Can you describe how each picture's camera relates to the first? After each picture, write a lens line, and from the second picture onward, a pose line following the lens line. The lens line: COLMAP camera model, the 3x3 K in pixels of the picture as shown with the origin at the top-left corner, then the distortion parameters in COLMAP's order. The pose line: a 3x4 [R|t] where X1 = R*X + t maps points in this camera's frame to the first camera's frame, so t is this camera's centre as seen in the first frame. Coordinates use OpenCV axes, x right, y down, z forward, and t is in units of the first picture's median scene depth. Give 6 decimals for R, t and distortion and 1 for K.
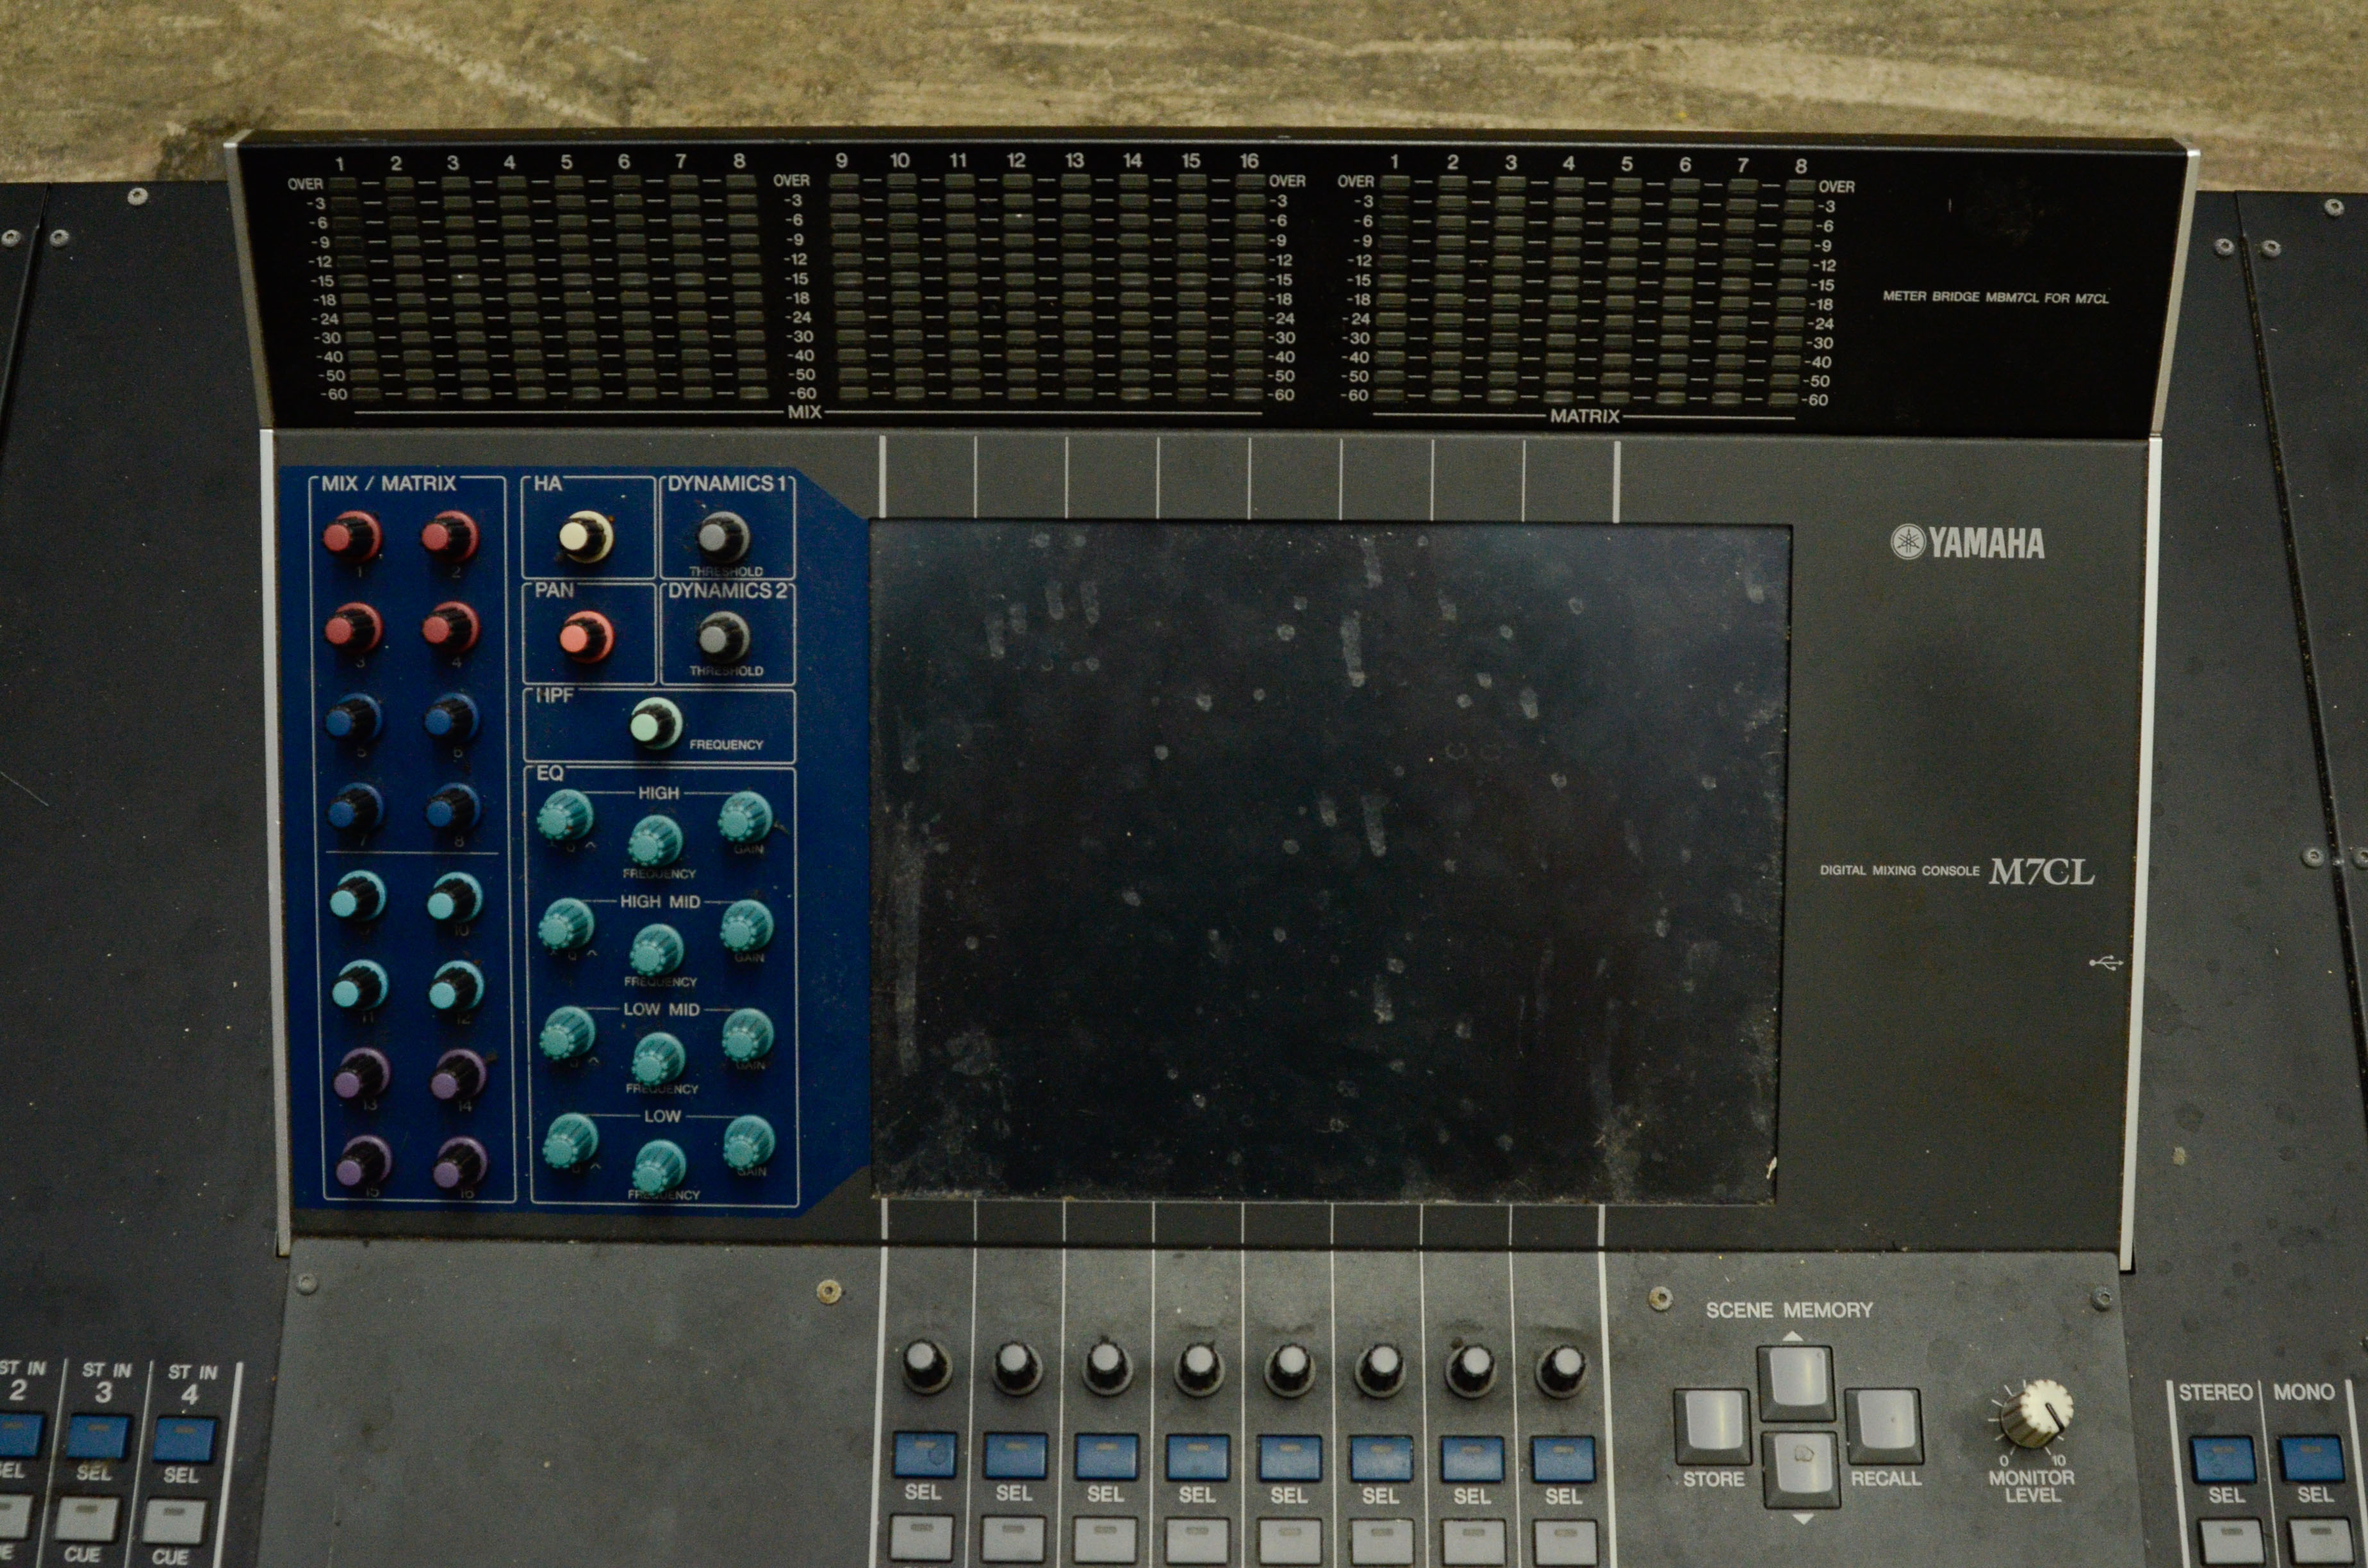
lens RADIAL K [[2914.5, 0, 1184.0], [0, 2914.5, 784.0], [0, 0, 1]] dist [-0.131149, 0.087999]
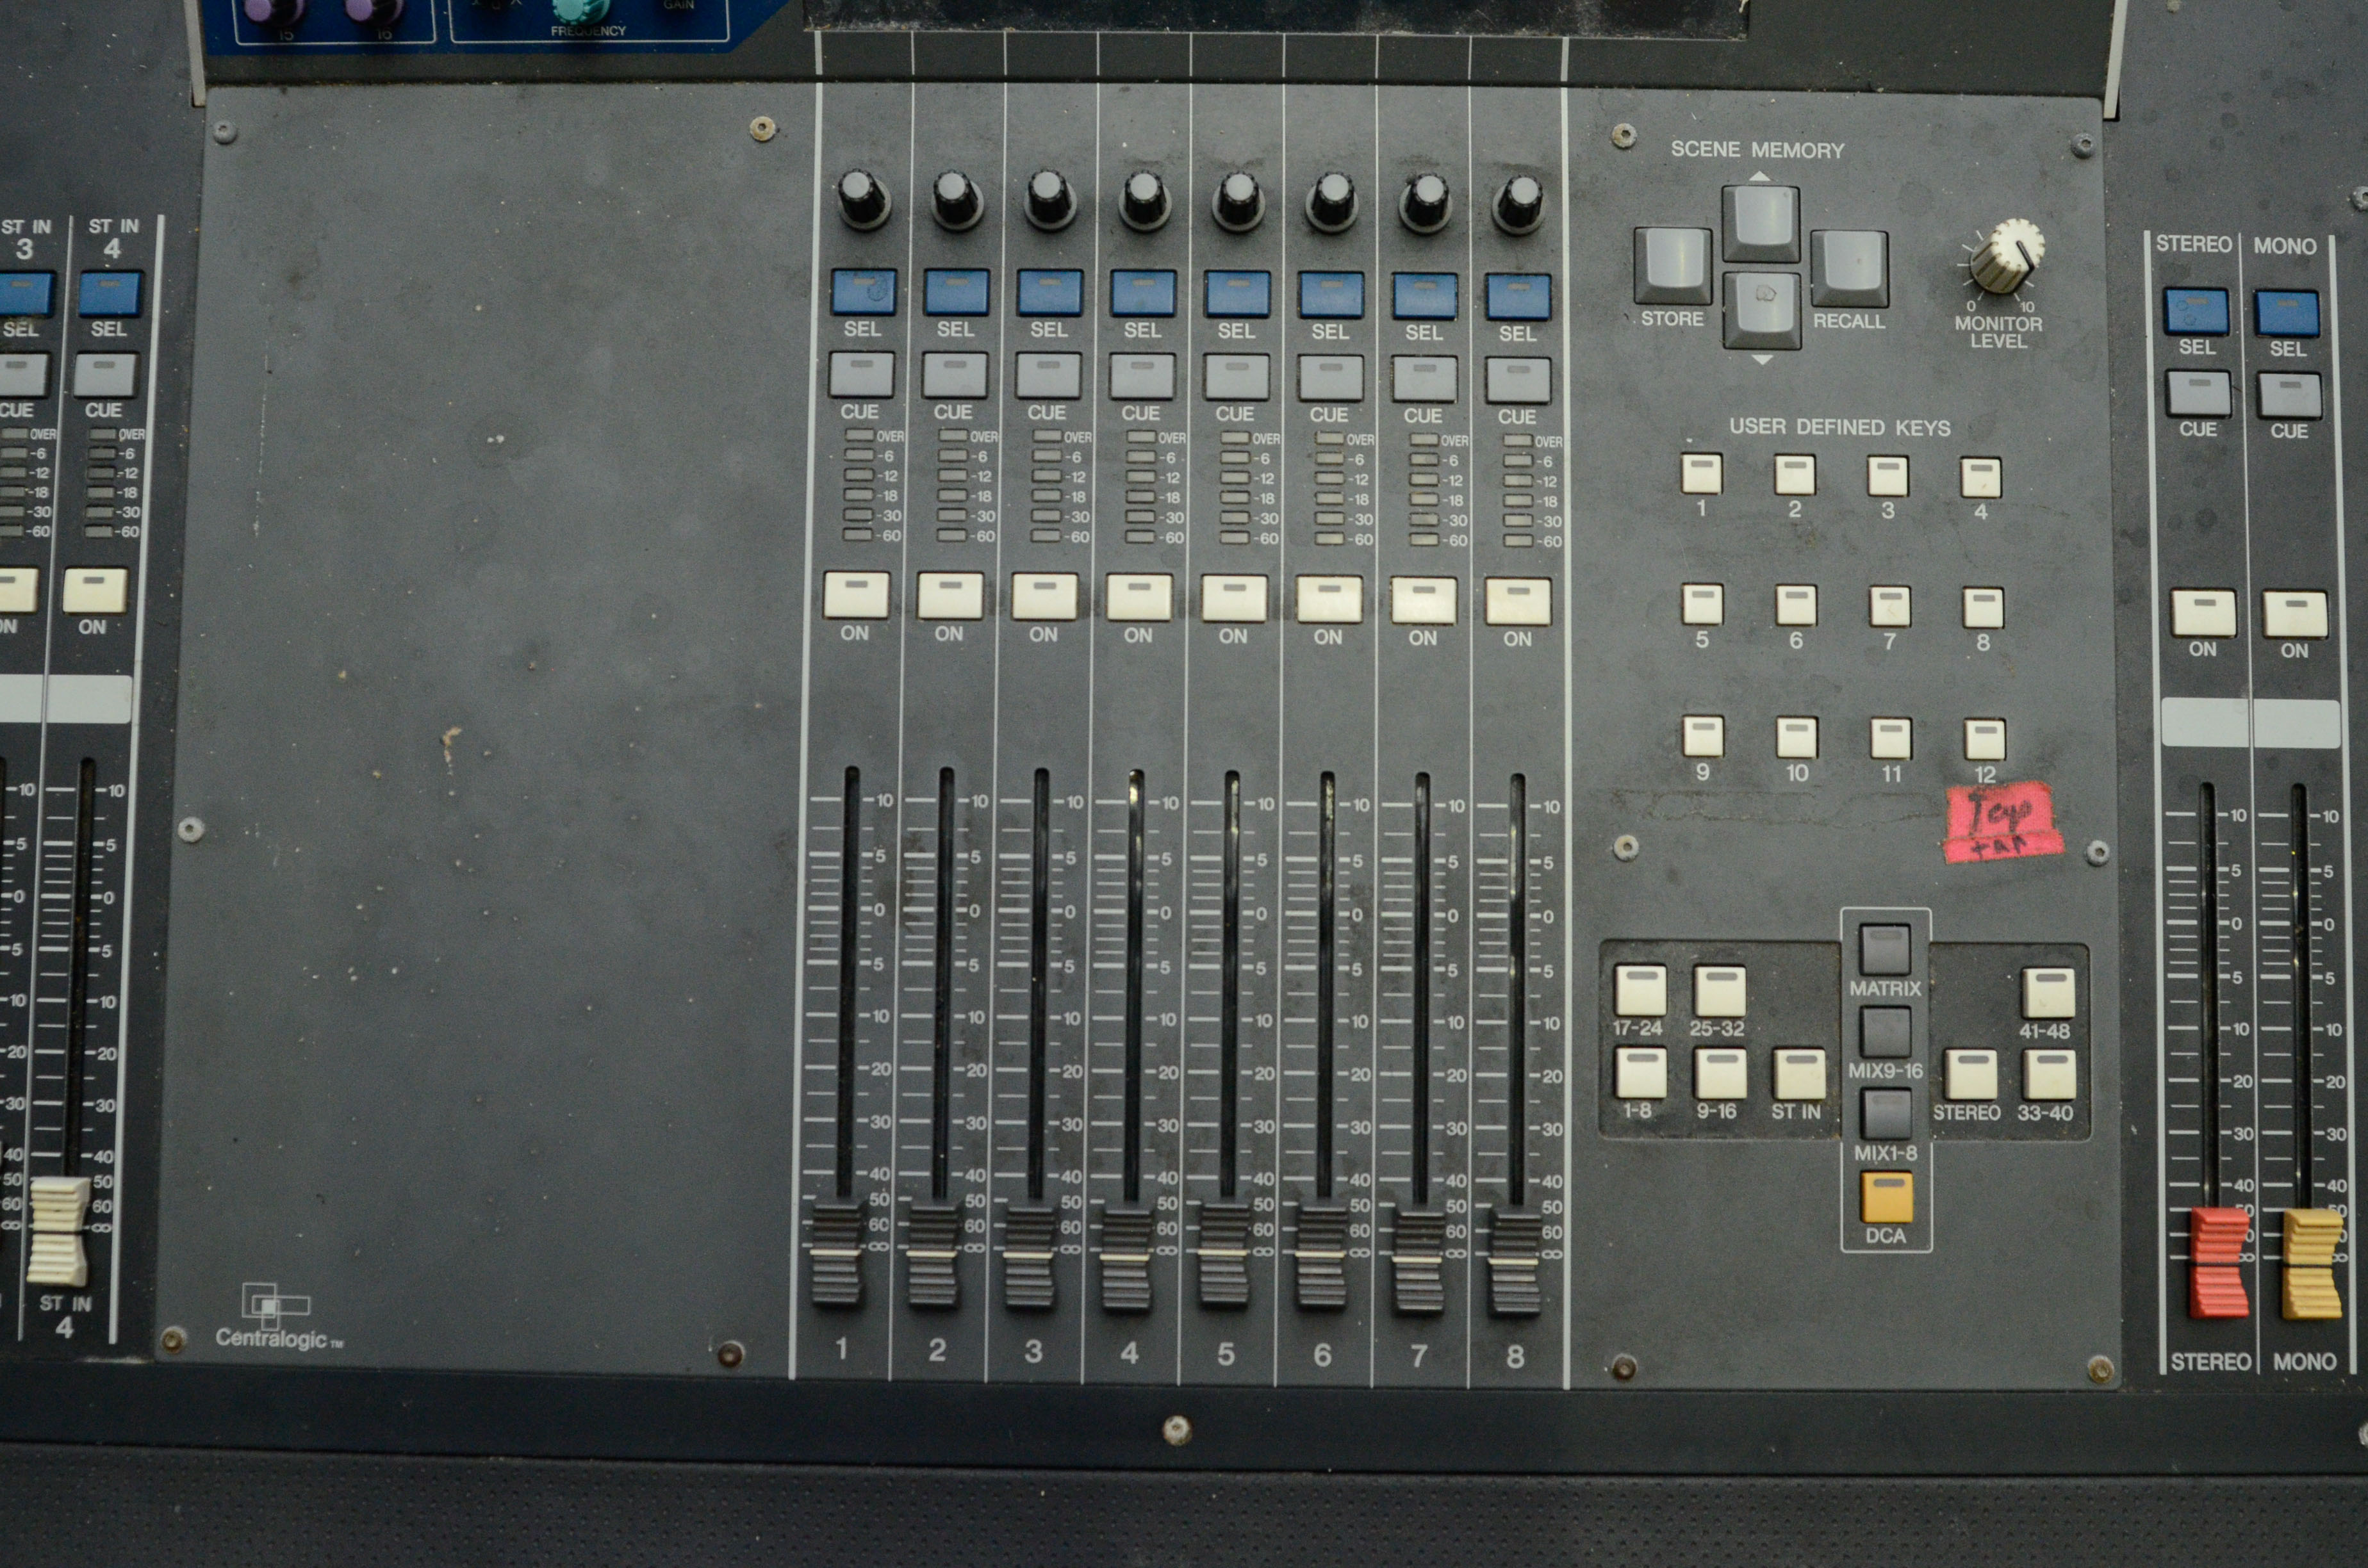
lens RADIAL K [[2914.5, 0, 1184.0], [0, 2914.5, 784.0], [0, 0, 1]] dist [-0.131149, 0.087999]
pose [[0.999989, 0.000883, -0.004647, 0.023112], [0.000525, 0.955673, 0.294431, 0.102609], [0.004701, -0.294430, 0.955661, 0.016240]]
